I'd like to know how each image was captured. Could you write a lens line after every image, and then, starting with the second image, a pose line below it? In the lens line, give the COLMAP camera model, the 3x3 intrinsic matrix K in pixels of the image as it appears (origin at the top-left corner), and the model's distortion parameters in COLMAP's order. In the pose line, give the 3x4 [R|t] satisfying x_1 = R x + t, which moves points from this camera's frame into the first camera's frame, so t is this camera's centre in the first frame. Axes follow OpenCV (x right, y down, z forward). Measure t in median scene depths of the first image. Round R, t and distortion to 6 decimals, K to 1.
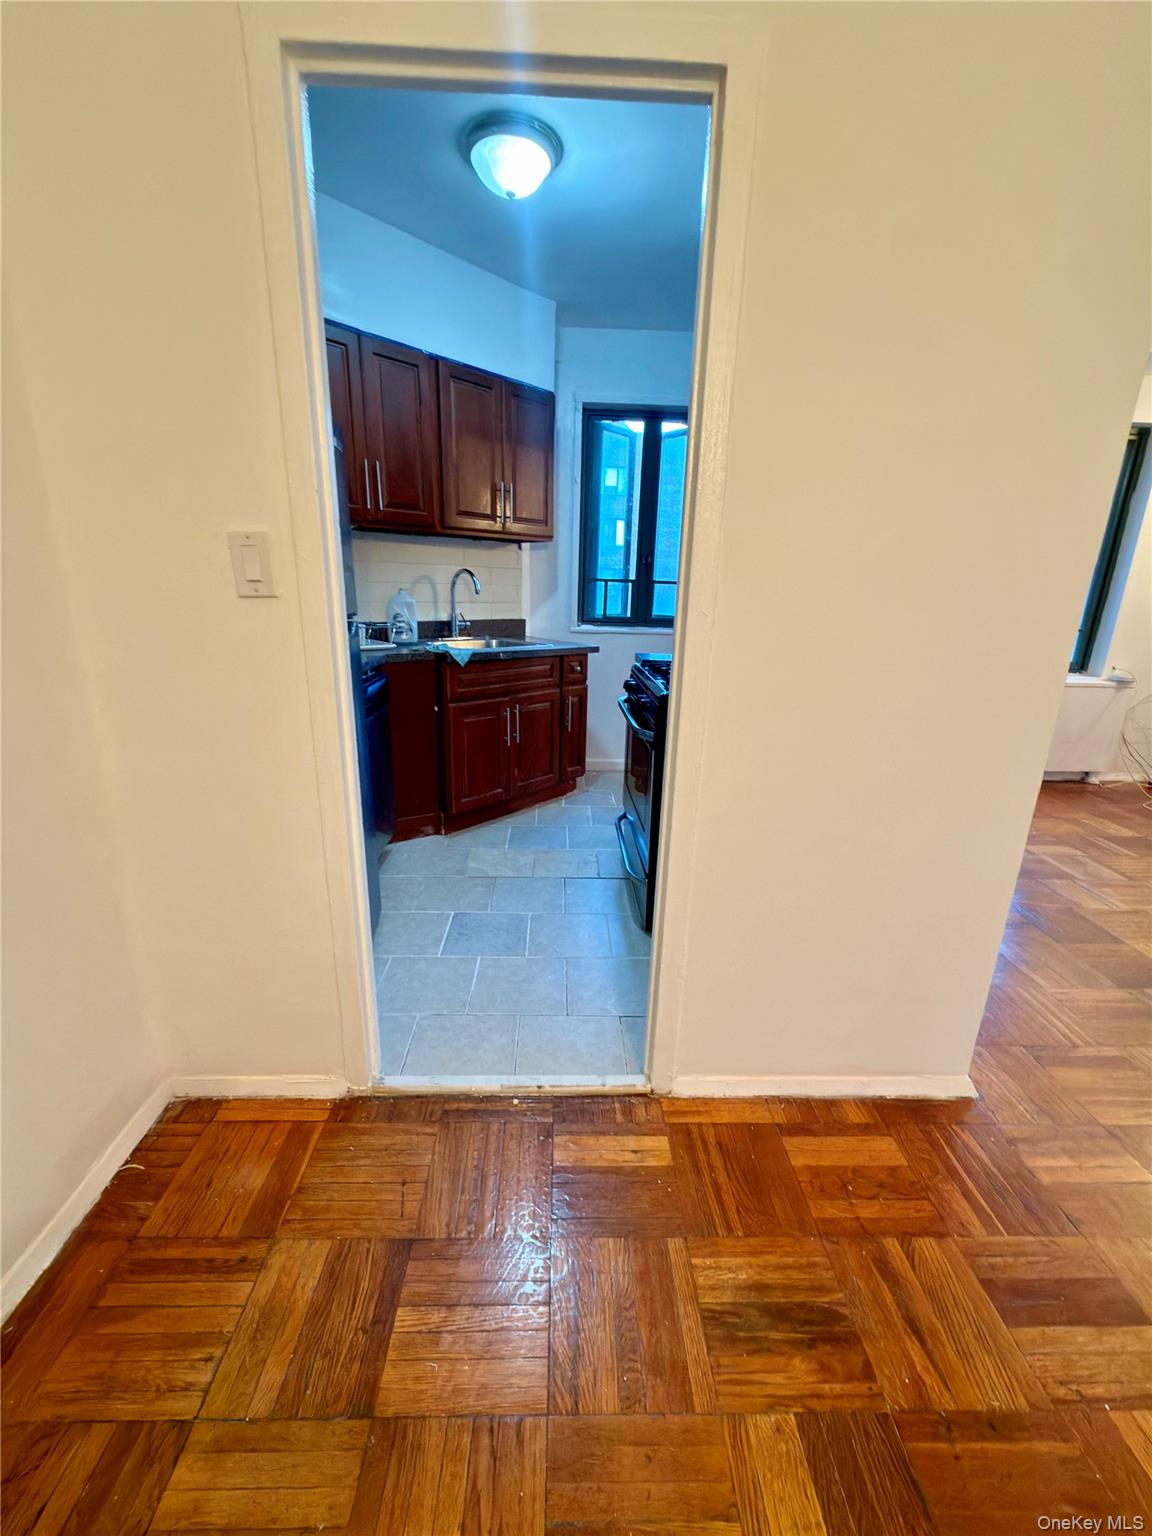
lens RADIAL K [[613.8, 0, 576.5], [0, 613.8, 766.5], [0, 0, 1]] dist [-0.002180, 0.001188]
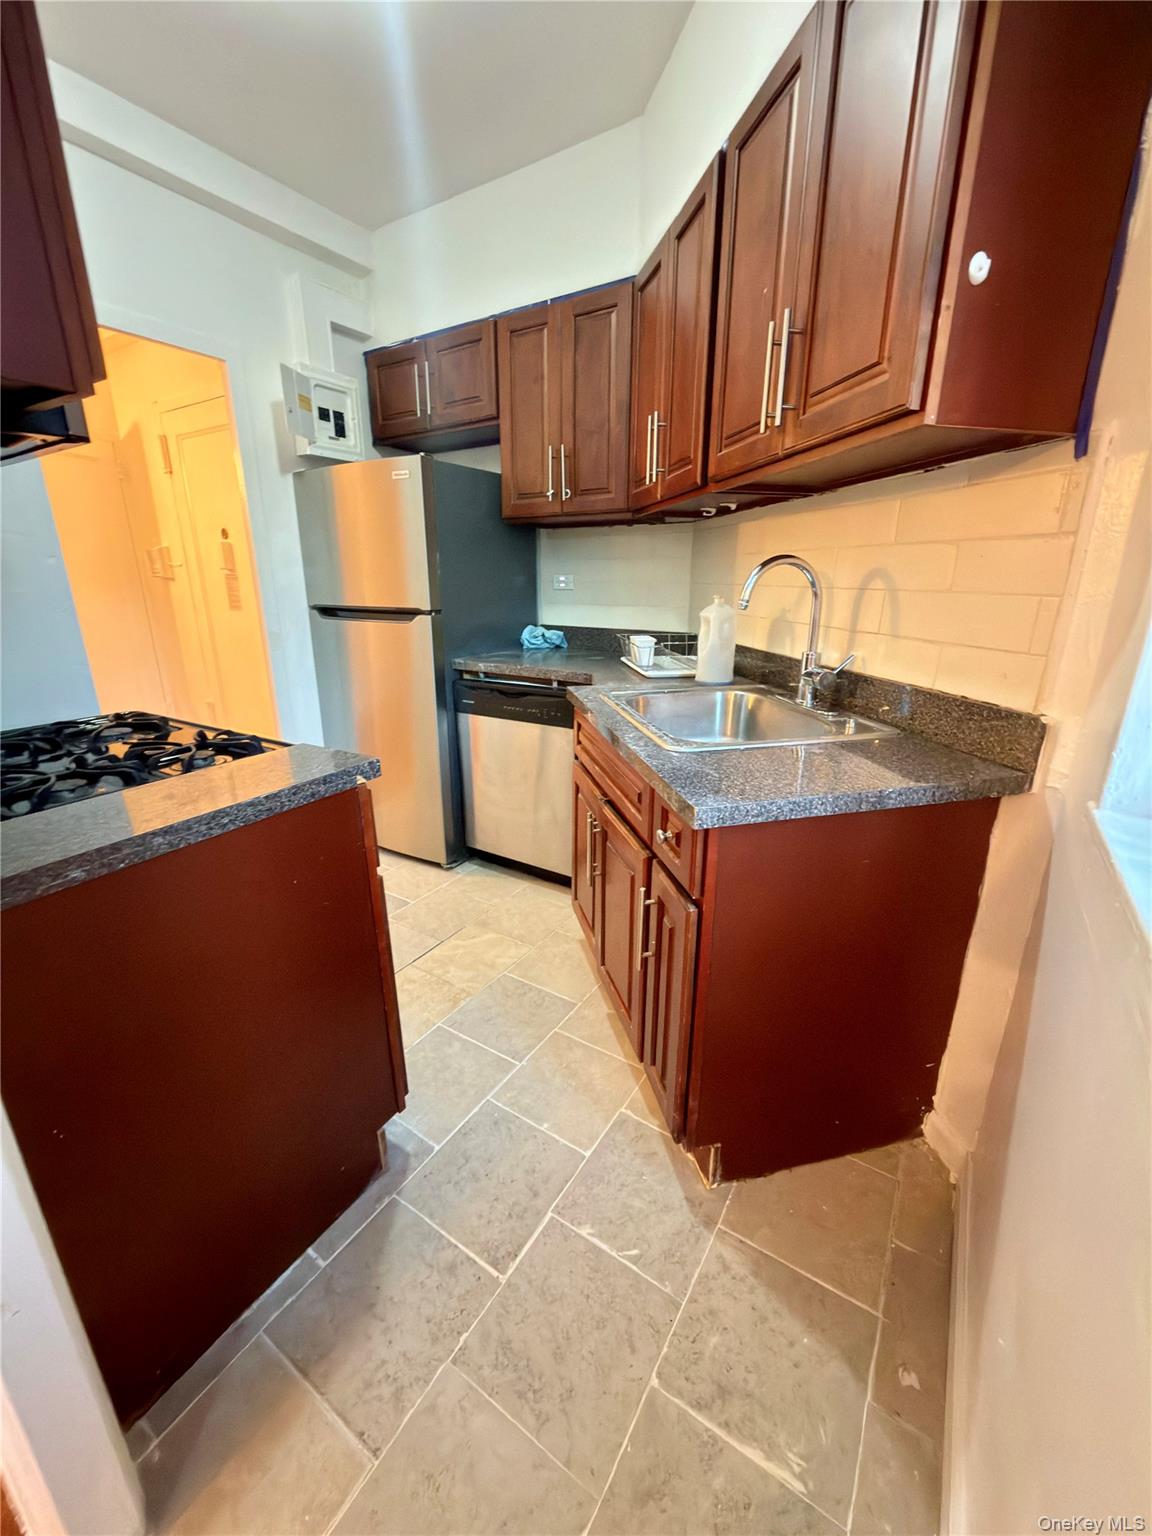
lens RADIAL K [[613.8, 0, 580.0], [0, 613.8, 773.2], [0, 0, 1]] dist [-0.002180, 0.001188]
pose [[-0.559681, 0.227816, -0.796779, 0.335122], [-0.250508, 0.869981, 0.424710, -0.371168], [0.789938, 0.437301, -0.429843, 1.267249]]
